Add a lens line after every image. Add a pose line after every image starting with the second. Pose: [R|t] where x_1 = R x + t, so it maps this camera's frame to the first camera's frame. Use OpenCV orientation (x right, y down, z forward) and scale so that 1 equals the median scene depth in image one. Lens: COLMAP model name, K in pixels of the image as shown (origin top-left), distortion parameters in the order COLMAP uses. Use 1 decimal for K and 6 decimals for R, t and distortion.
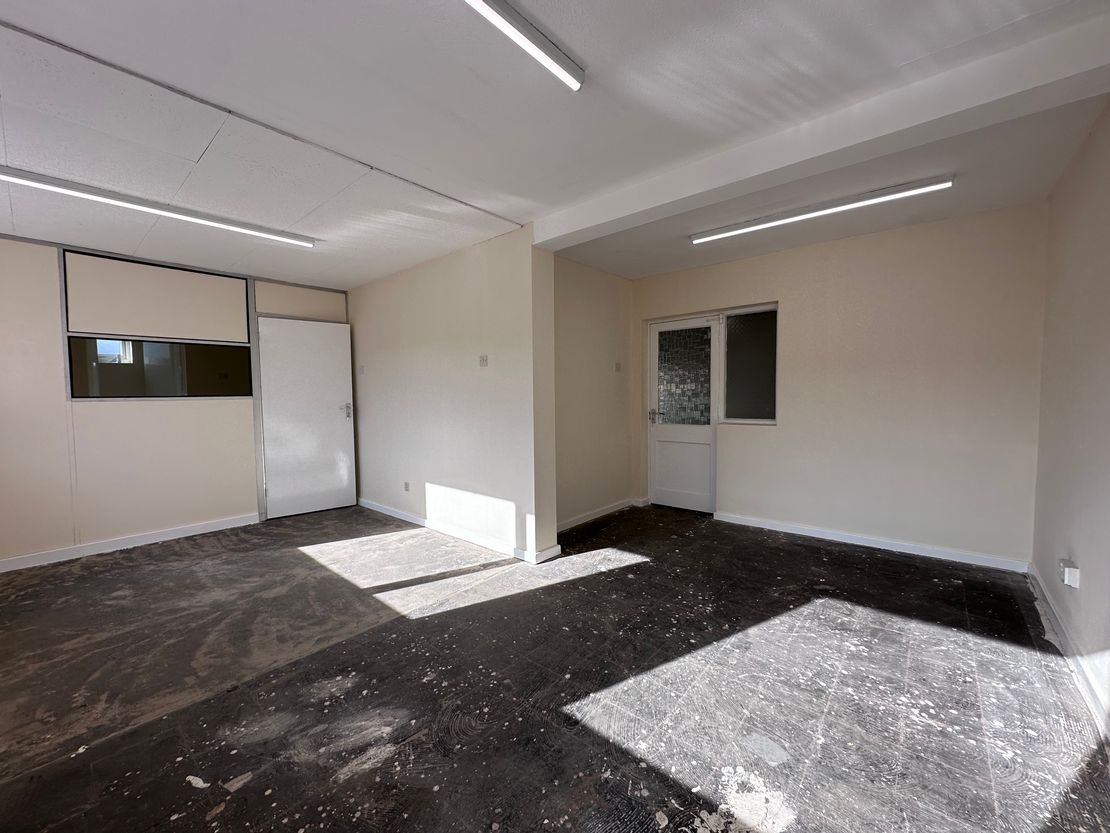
lens RADIAL K [[441.5, 0, 554.0], [0, 441.5, 416.9], [0, 0, 1]] dist [-0.000481, 0.000549]
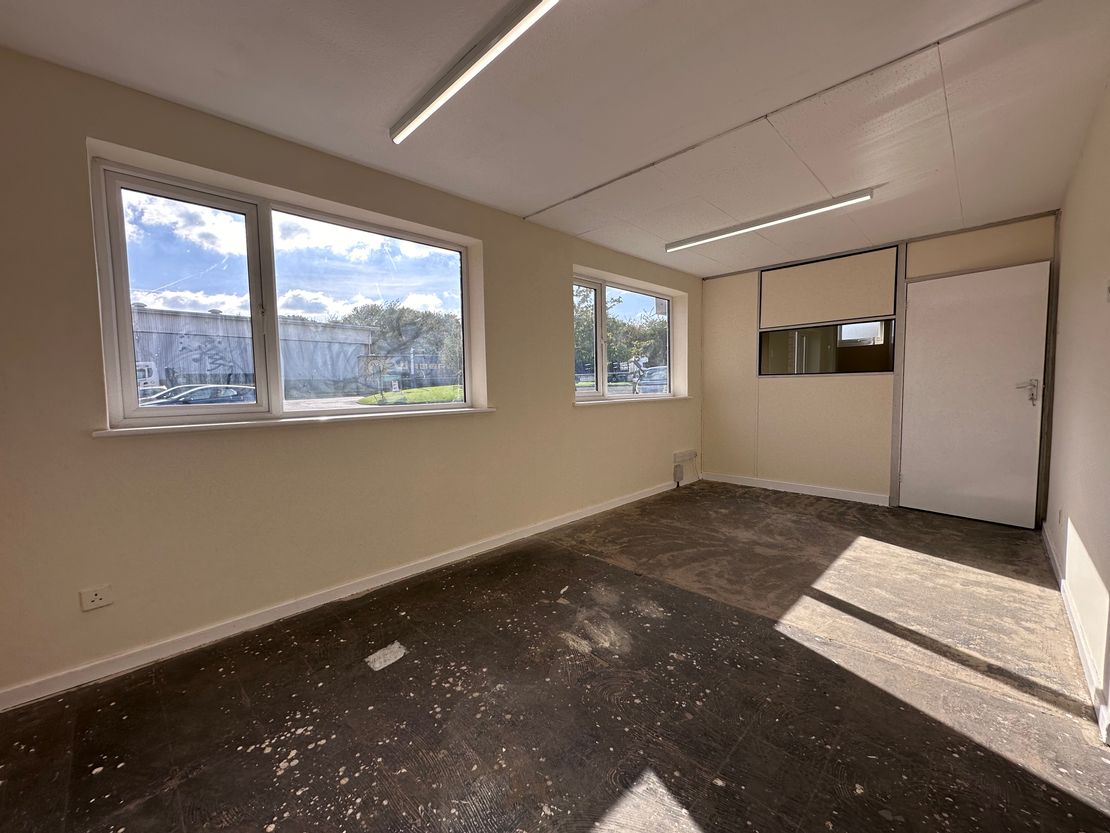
lens RADIAL K [[441.5, 0, 553.8], [0, 441.5, 414.6], [0, 0, 1]] dist [-0.000481, 0.000549]
pose [[-0.069669, 0.078199, -0.994500, 0.441387], [-0.034384, 0.996142, 0.080737, -0.010204], [0.996977, 0.039820, -0.066712, 0.505982]]
